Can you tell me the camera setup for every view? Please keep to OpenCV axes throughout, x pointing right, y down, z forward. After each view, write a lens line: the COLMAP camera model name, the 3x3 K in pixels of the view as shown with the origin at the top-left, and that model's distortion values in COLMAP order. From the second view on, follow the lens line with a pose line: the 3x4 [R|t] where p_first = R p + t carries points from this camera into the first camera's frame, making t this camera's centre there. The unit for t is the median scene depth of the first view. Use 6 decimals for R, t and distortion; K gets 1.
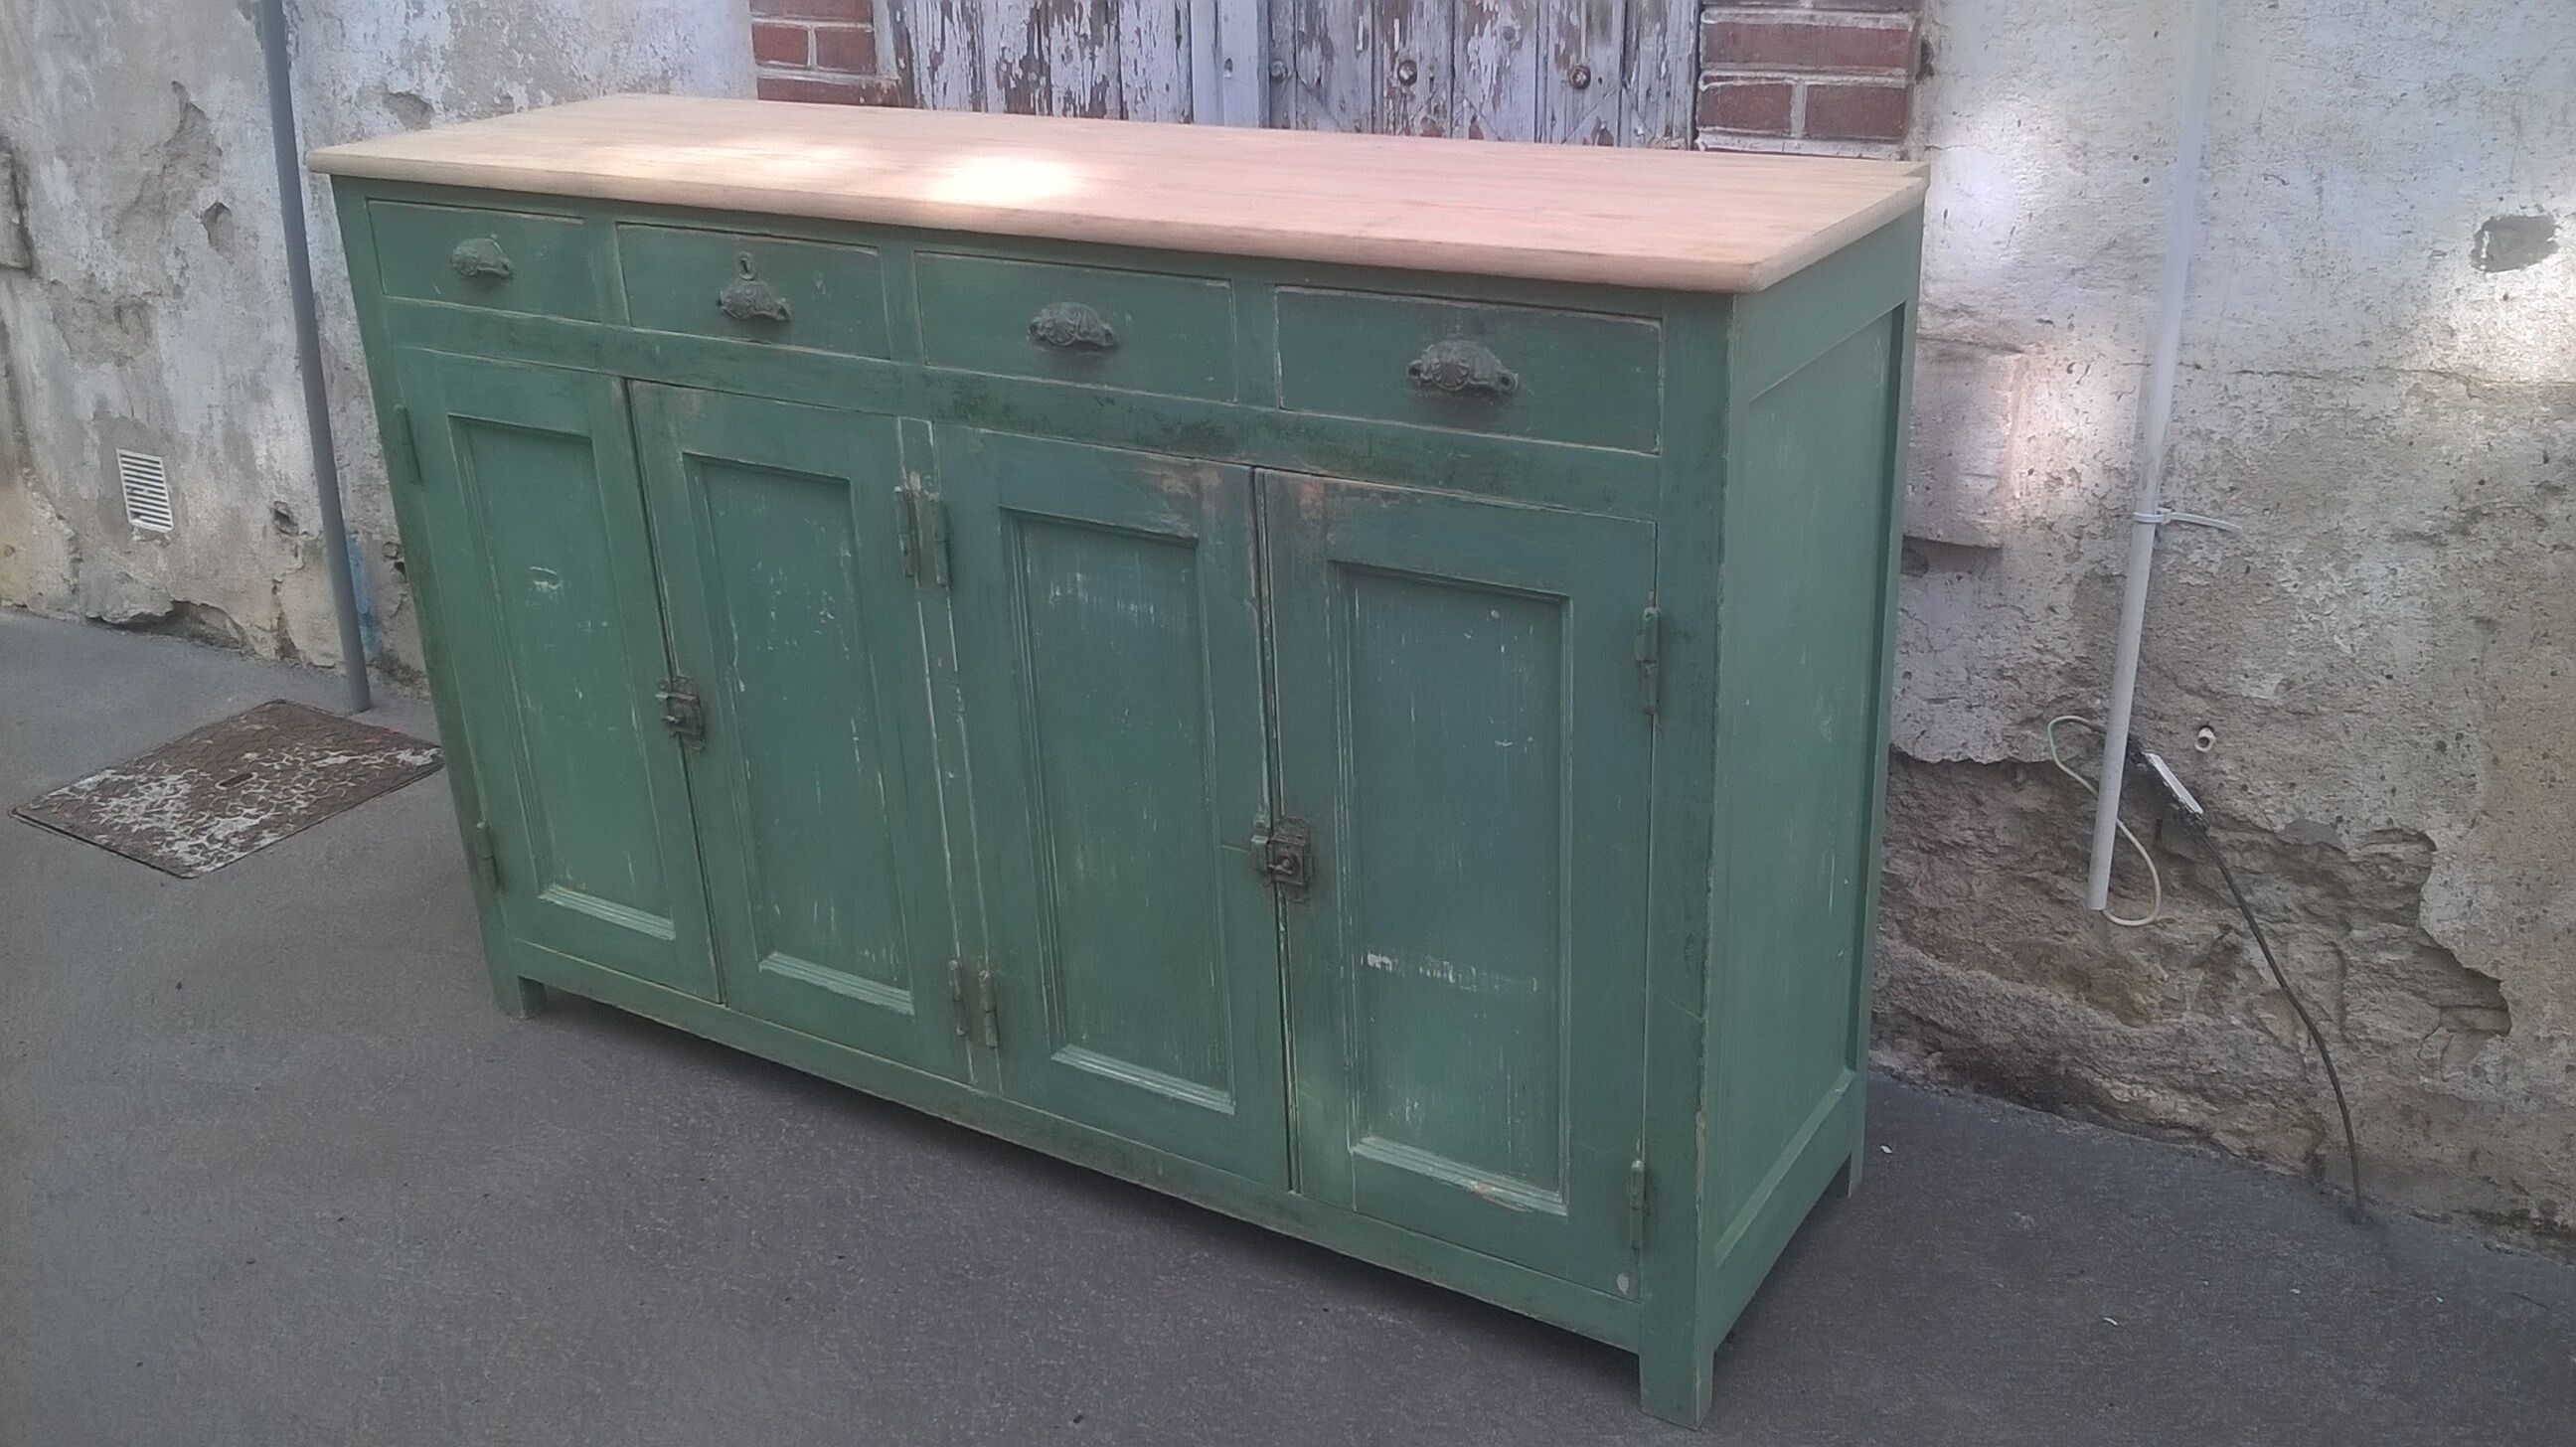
lens RADIAL K [[2241.5, 0, 1293.7], [0, 2241.5, 716.2], [0, 0, 1]] dist [0.045079, -0.166646]
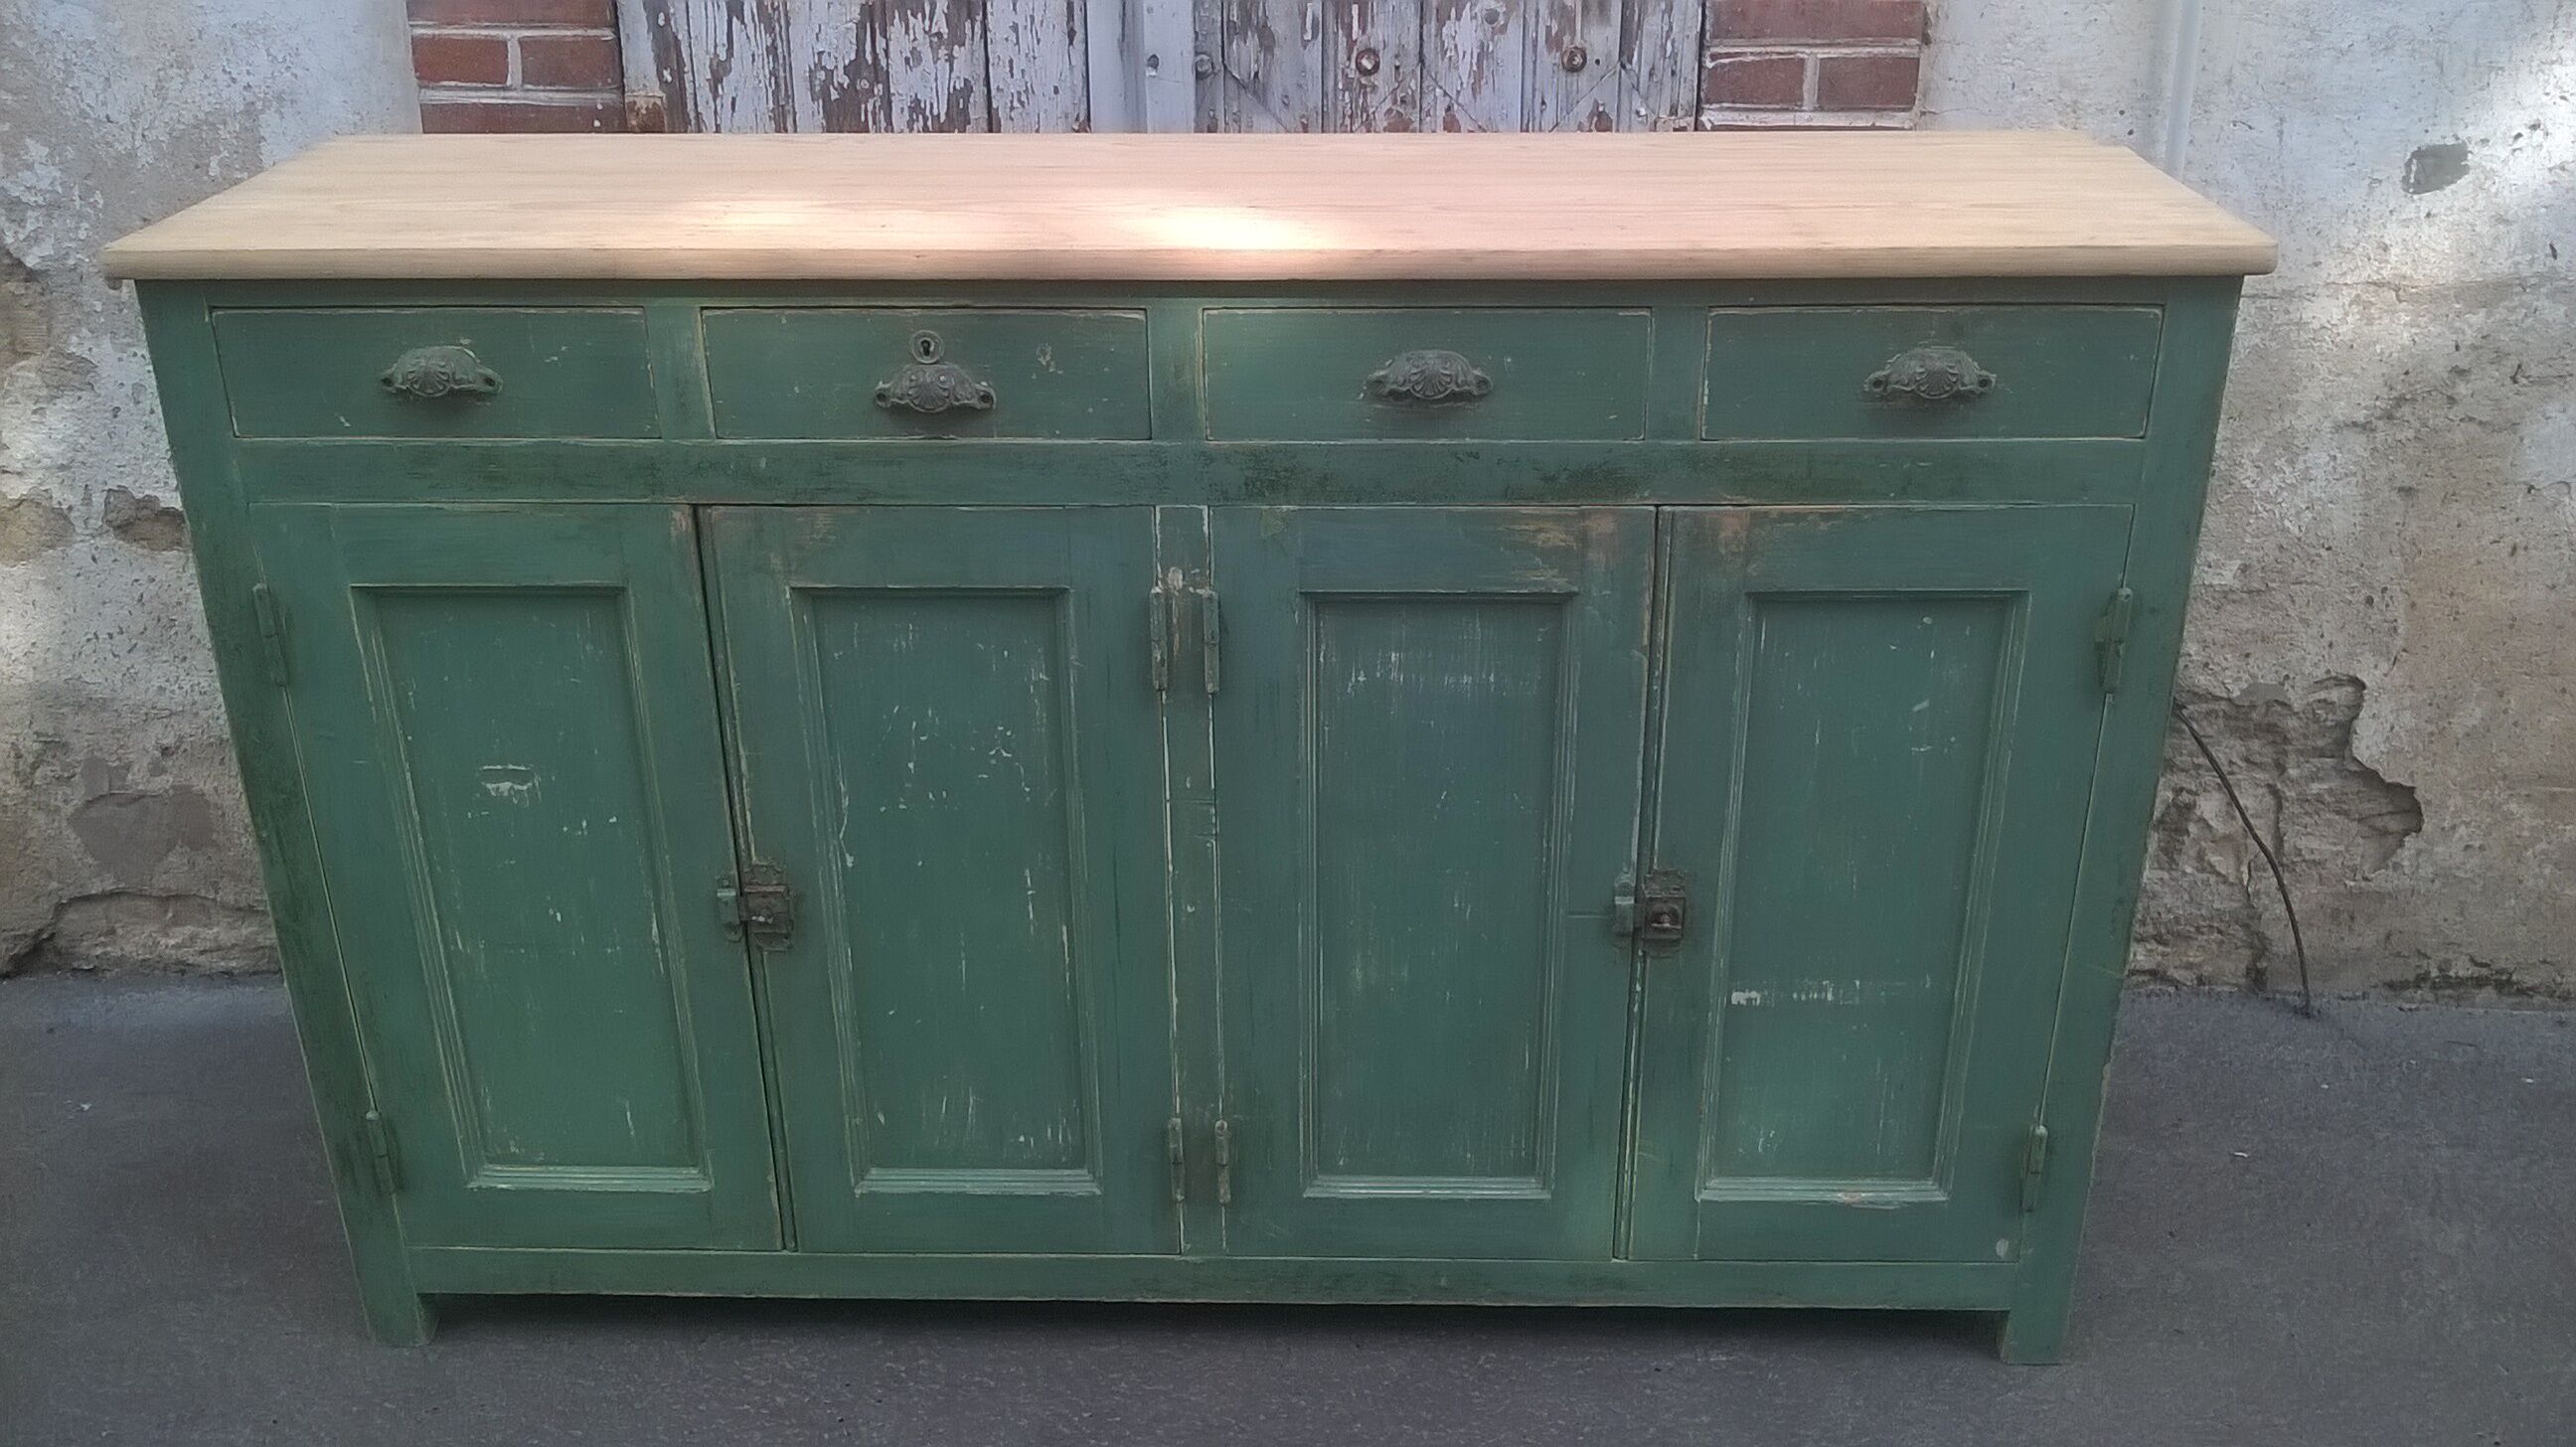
lens RADIAL K [[2264.1, 0, 1288.0], [0, 2264.1, 723.5], [0, 0, 1]] dist [0.036809, -0.155386]
pose [[0.864837, -0.184066, 0.467093, -0.518135], [0.172009, 0.982692, 0.068767, -0.097841], [-0.471666, 0.020872, 0.881530, 0.217287]]
